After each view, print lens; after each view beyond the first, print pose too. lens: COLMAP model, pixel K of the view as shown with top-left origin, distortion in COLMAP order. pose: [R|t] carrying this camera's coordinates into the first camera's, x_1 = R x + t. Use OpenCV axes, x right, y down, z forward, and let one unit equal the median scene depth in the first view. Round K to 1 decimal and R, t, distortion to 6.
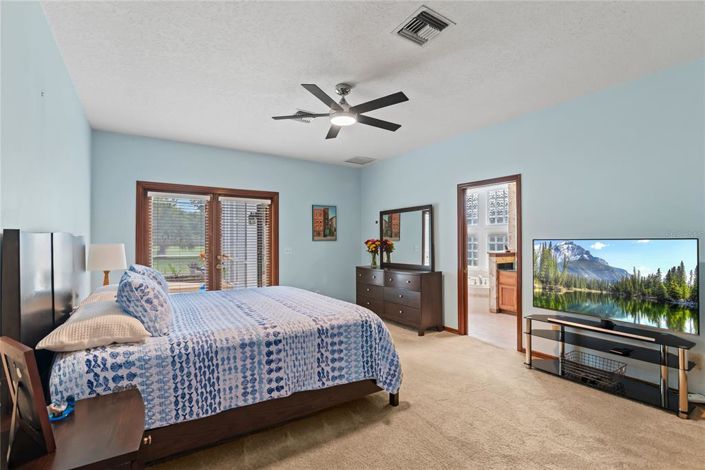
lens RADIAL K [[320.3, 0, 353.9], [0, 320.3, 237.9], [0, 0, 1]] dist [-0.017228, -0.000229]
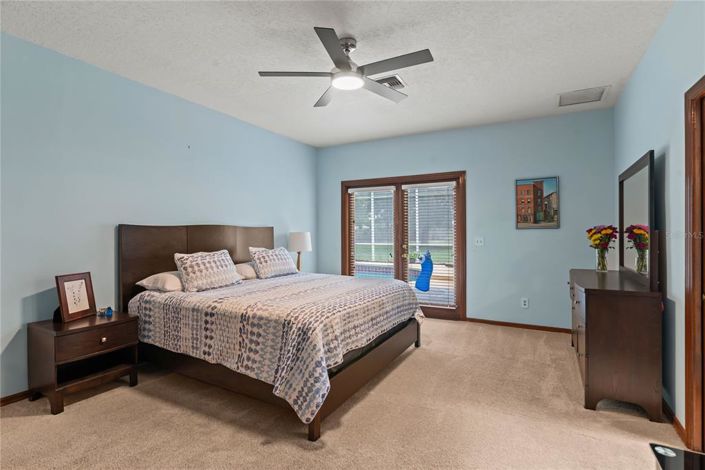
lens RADIAL K [[344.8, 0, 353.0], [0, 344.8, 234.1], [0, 0, 1]] dist [-0.017571, -0.000068]
pose [[0.477000, 0.004253, -0.878893, 1.005002], [0.012215, 0.999860, 0.011467, 0.019641], [0.878818, -0.016206, 0.476882, 0.774440]]
